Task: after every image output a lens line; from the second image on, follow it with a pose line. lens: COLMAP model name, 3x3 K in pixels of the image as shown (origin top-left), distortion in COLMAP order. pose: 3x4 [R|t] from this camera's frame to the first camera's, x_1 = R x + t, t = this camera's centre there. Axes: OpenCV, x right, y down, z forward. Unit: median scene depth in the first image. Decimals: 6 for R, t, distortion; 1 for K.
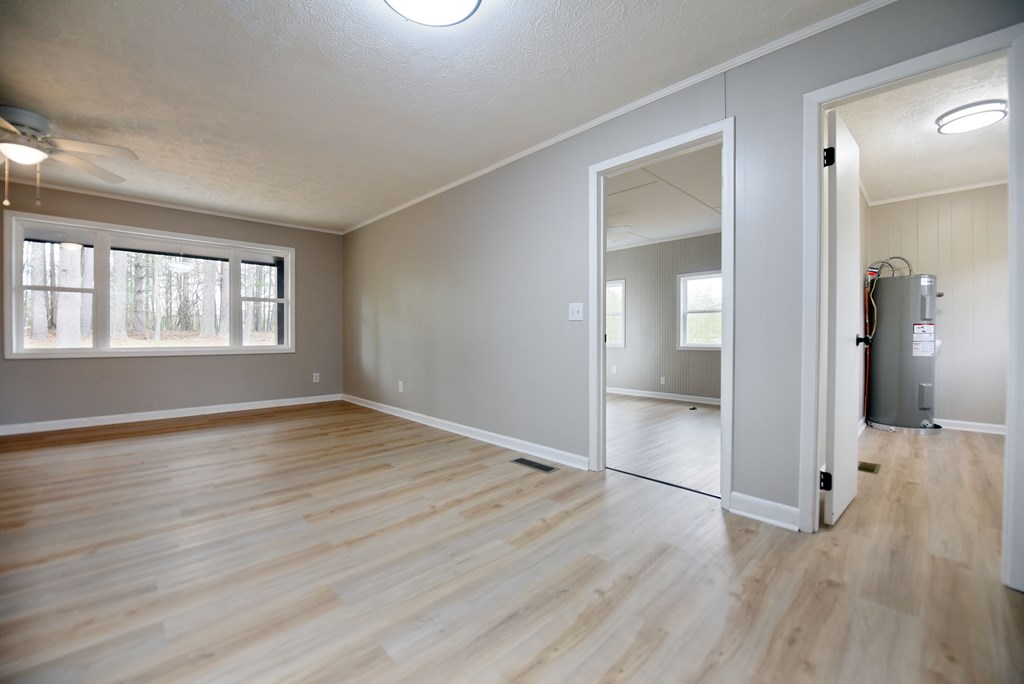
lens RADIAL K [[405.2, 0, 513.2], [0, 405.2, 336.3], [0, 0, 1]] dist [-0.001872, -0.005907]
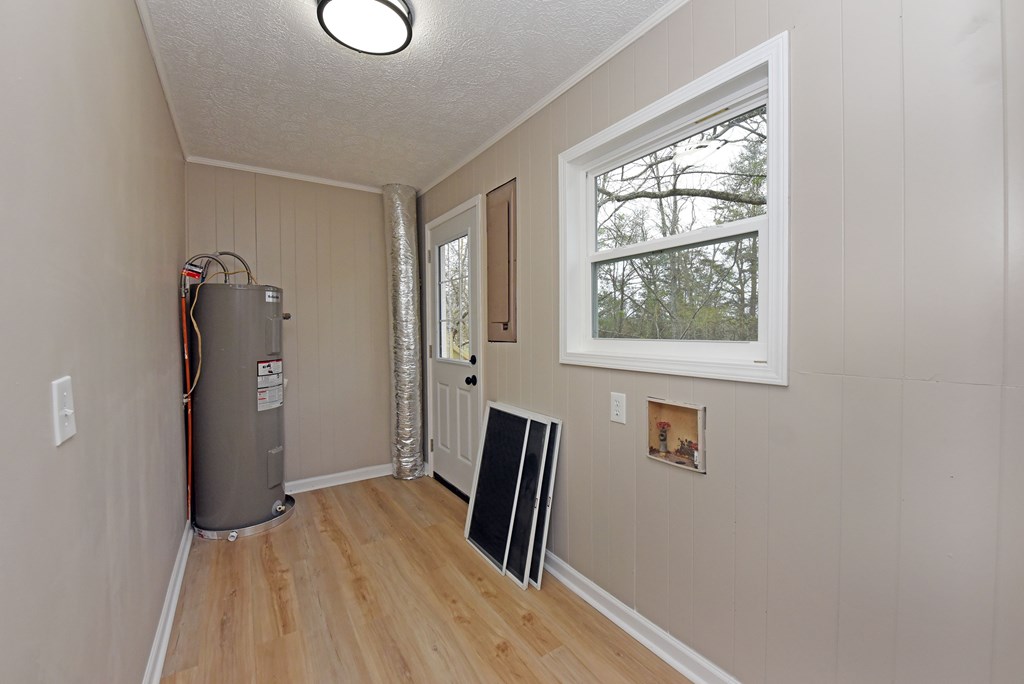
lens RADIAL K [[405.2, 0, 513.2], [0, 405.2, 336.3], [0, 0, 1]] dist [-0.001872, -0.005907]
pose [[0.166770, -0.025767, 0.985659, 0.424407], [0.015513, 0.999603, 0.023506, -0.078566], [-0.985874, 0.011370, 0.167103, 0.483971]]
